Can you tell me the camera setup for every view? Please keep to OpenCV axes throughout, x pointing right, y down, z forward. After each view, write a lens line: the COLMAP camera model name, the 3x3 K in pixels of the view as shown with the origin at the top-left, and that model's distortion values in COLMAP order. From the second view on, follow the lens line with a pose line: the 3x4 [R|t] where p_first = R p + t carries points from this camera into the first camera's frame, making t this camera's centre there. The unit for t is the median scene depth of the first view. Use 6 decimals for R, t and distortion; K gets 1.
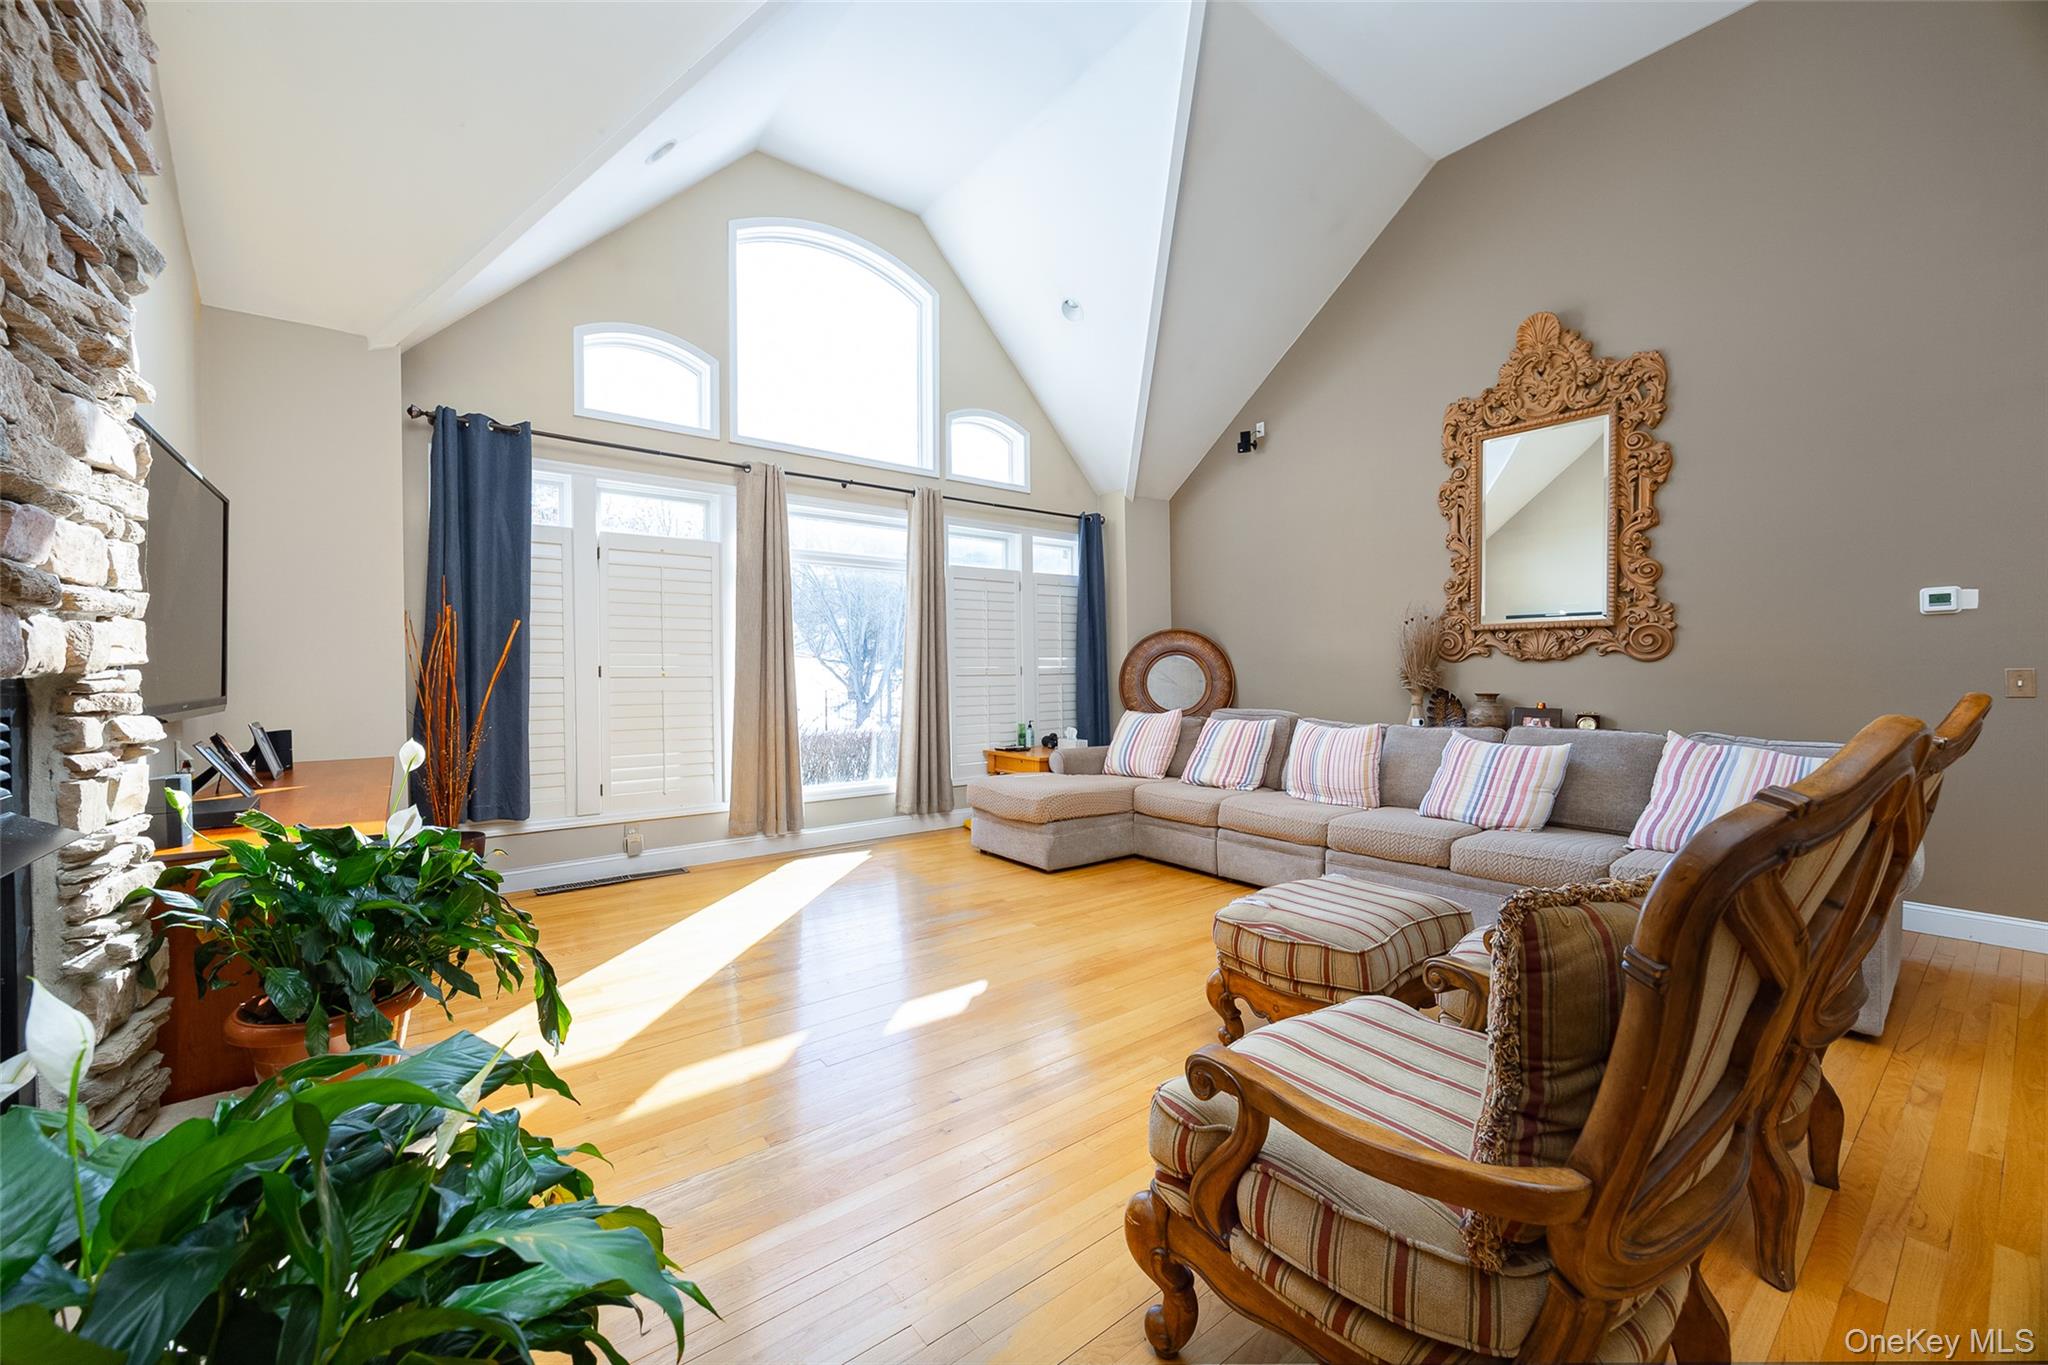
lens RADIAL K [[800.9, 0, 1027.2], [0, 800.9, 681.7], [0, 0, 1]] dist [-0.003808, 0.000128]
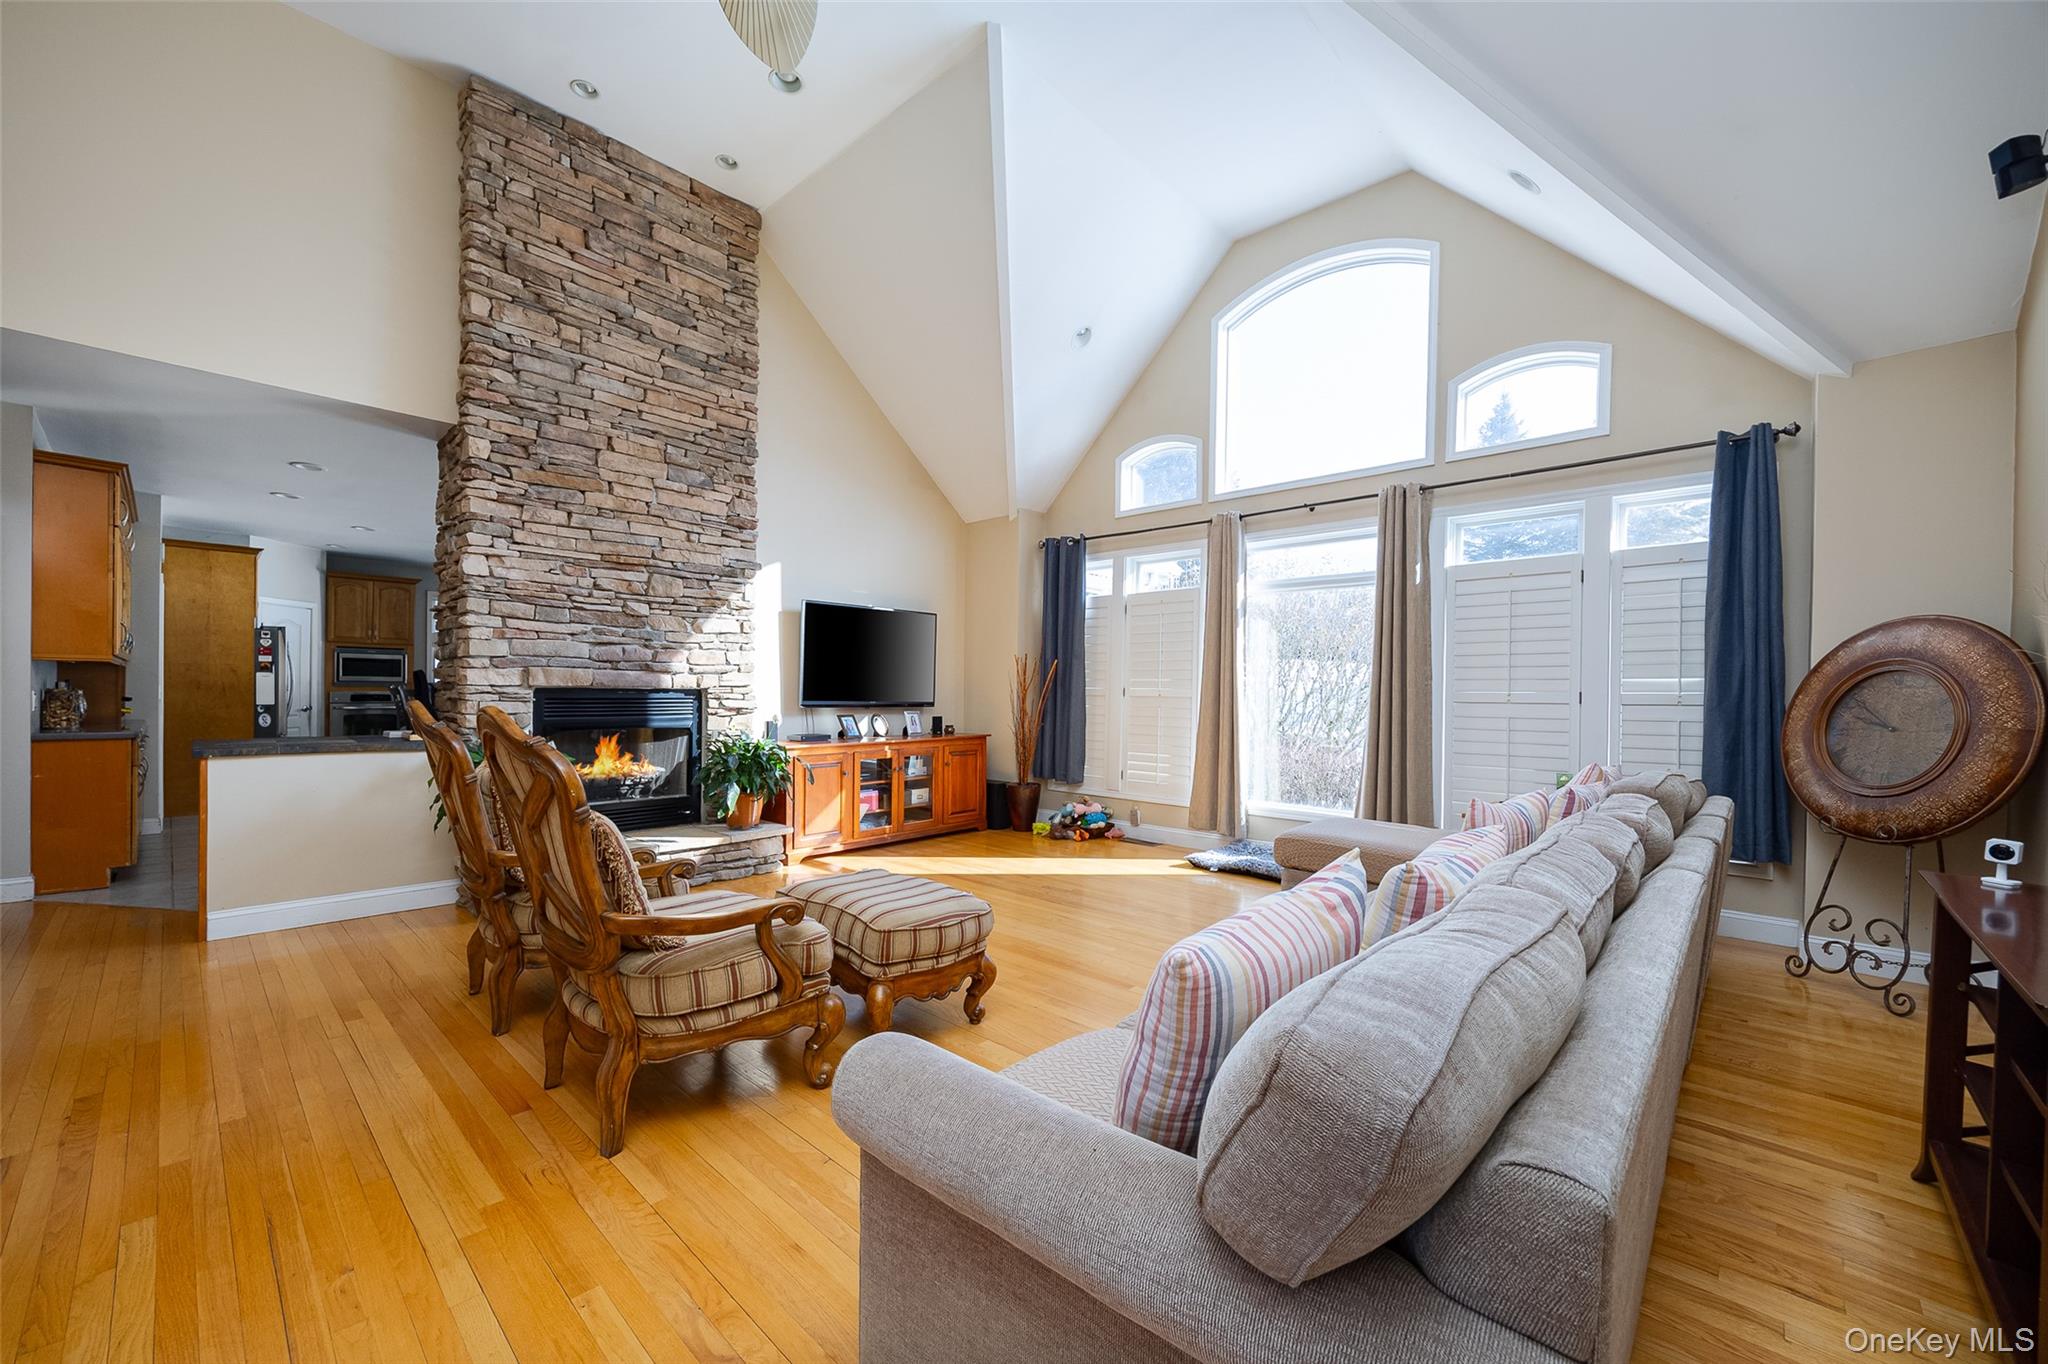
lens RADIAL K [[800.9, 0, 1014.1], [0, 800.9, 690.5], [0, 0, 1]] dist [-0.003808, 0.000128]
pose [[0.150862, 0.007636, -0.988525, 0.668312], [-0.021927, 0.999750, 0.004377, -0.013747], [0.988312, 0.021015, 0.150992, 0.461093]]
